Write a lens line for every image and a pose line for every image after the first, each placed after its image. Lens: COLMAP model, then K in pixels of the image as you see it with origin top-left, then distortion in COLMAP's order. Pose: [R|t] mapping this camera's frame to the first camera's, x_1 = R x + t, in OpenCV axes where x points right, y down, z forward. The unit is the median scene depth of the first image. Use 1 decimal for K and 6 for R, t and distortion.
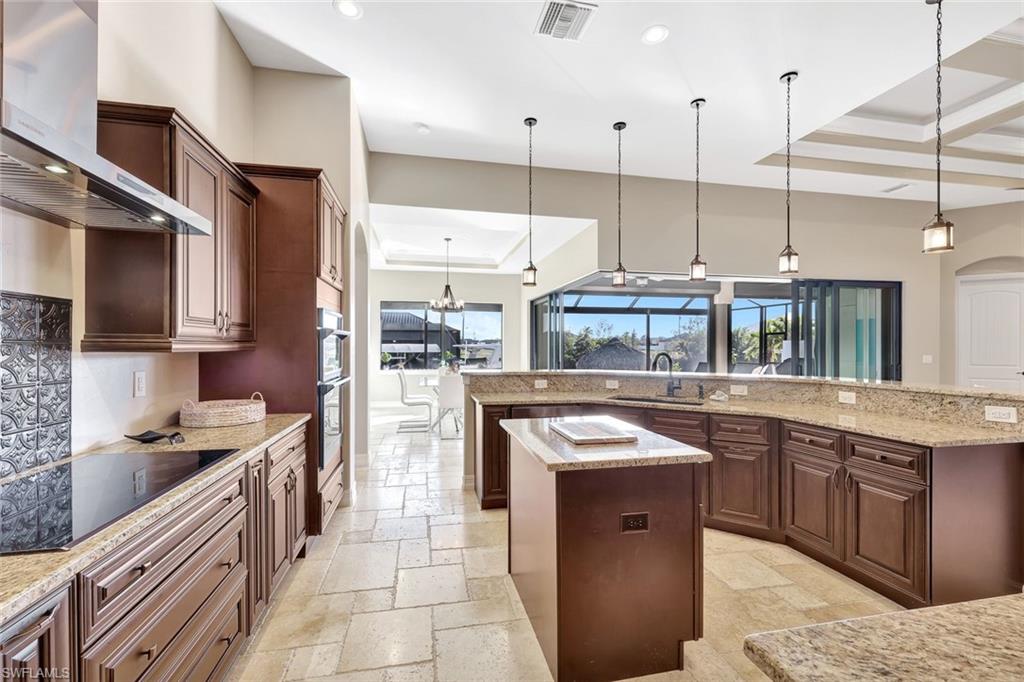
lens RADIAL K [[430.5, 0, 508.1], [0, 430.5, 347.2], [0, 0, 1]] dist [0.002969, 0.000260]
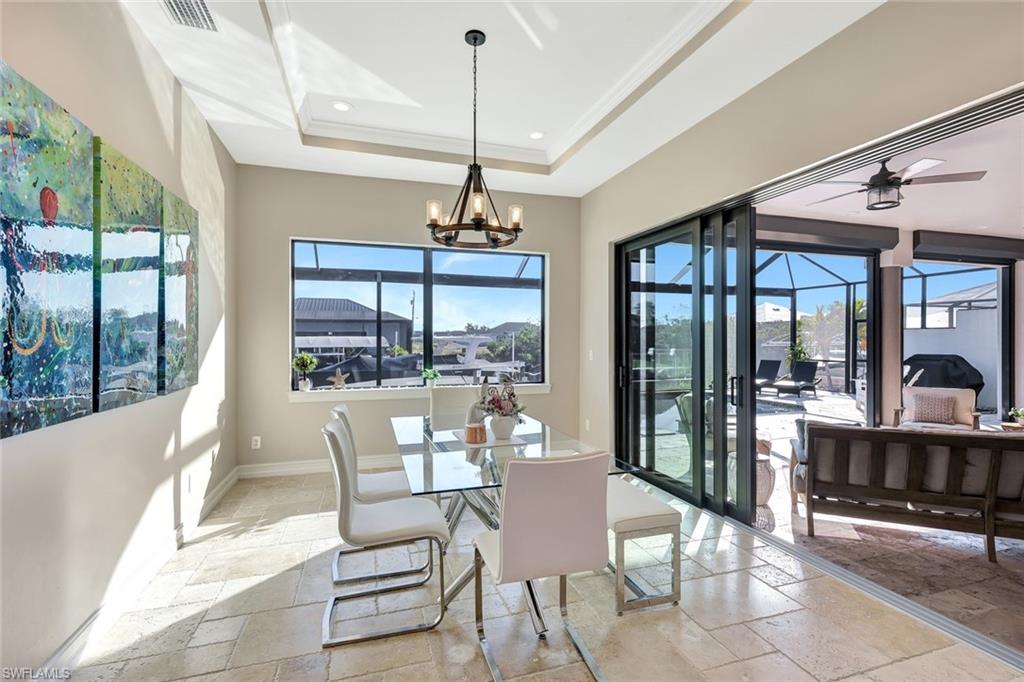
lens RADIAL K [[464.1, 0, 514.6], [0, 464.1, 340.2], [0, 0, 1]] dist [0.002968, 0.000894]
pose [[0.992899, -0.001460, 0.118952, -0.065228], [0.001606, 0.999998, -0.001134, 0.000807], [-0.118950, 0.001317, 0.992899, 0.260528]]
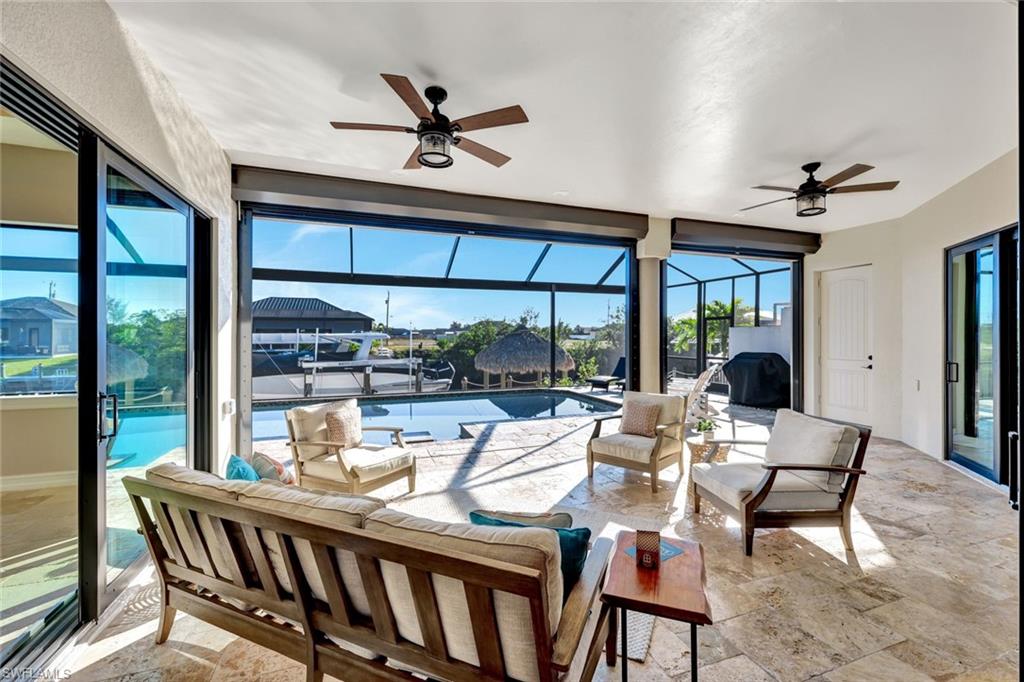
lens RADIAL K [[420.9, 0, 506.0], [0, 420.9, 342.2], [0, 0, 1]] dist [0.004281, 0.000798]
pose [[0.990617, -0.004947, 0.136577, 0.150367], [0.003149, 0.999906, 0.013376, -0.001644], [-0.136630, -0.012821, 0.990539, 0.308513]]
